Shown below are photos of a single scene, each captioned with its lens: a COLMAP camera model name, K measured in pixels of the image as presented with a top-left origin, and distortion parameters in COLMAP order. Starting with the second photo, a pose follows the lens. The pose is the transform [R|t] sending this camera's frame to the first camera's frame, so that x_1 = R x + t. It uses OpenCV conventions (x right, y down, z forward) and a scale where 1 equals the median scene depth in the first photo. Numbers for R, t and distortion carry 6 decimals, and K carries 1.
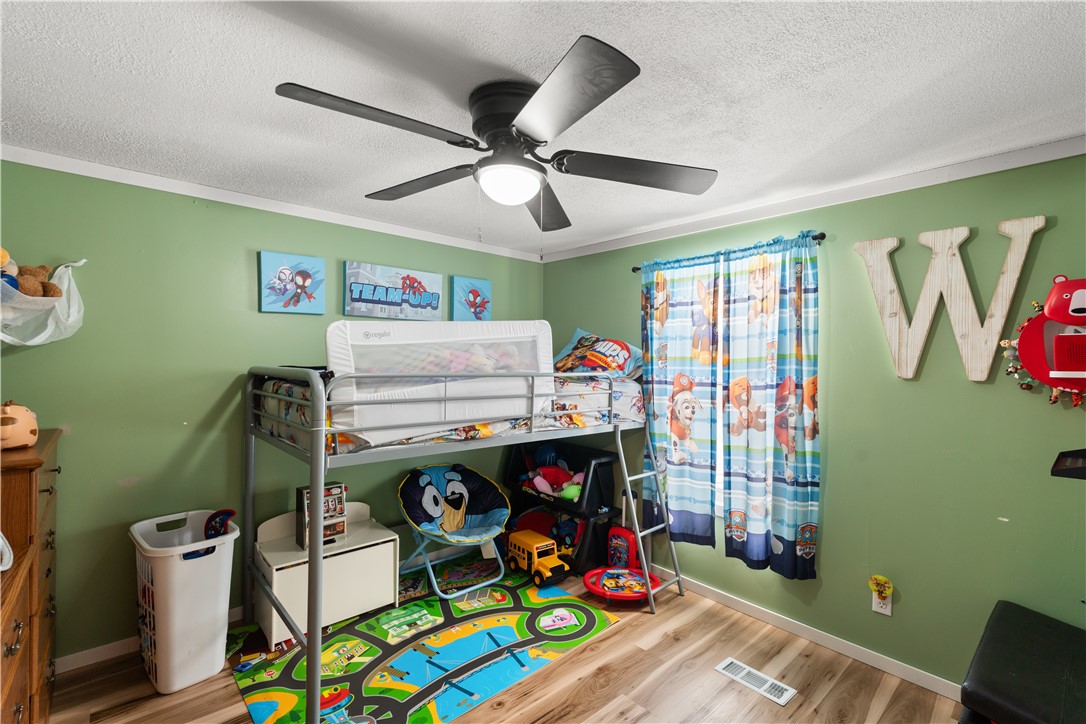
lens RADIAL K [[488.0, 0, 540.0], [0, 488.0, 355.8], [0, 0, 1]] dist [0.001079, 0.000304]
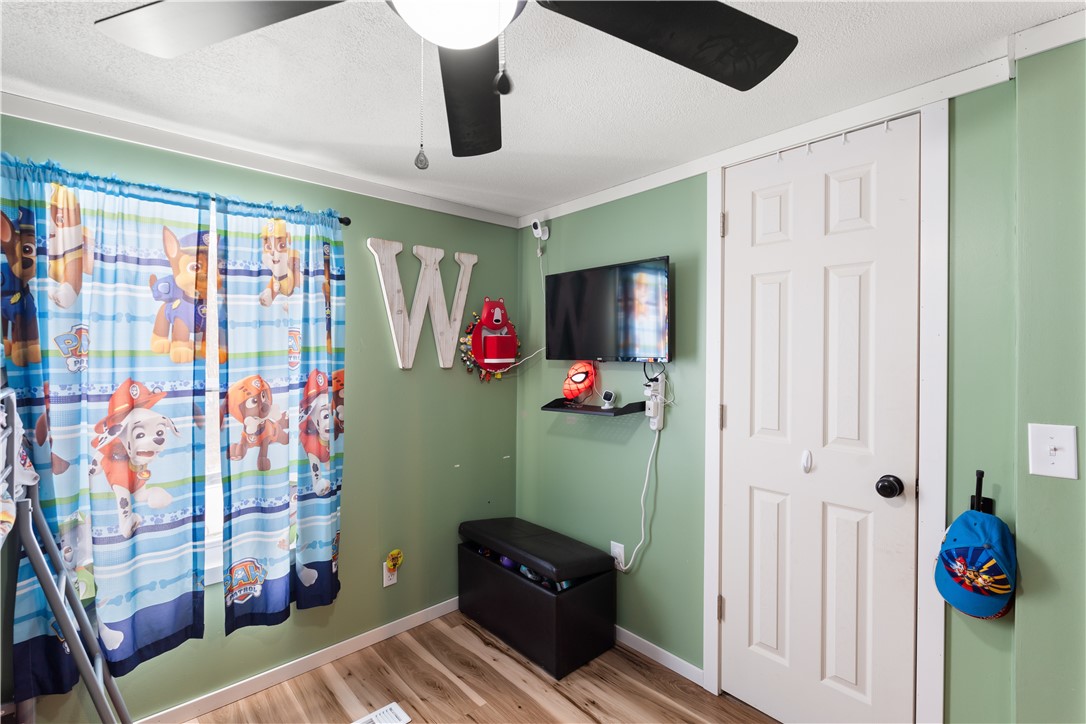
lens RADIAL K [[488.0, 0, 540.0], [0, 488.0, 355.8], [0, 0, 1]] dist [0.001079, 0.000304]
pose [[-0.013098, -0.011278, 0.999851, -0.320603], [0.002503, 0.999933, 0.011312, 0.003314], [-0.999911, 0.002650, -0.013069, 0.560024]]
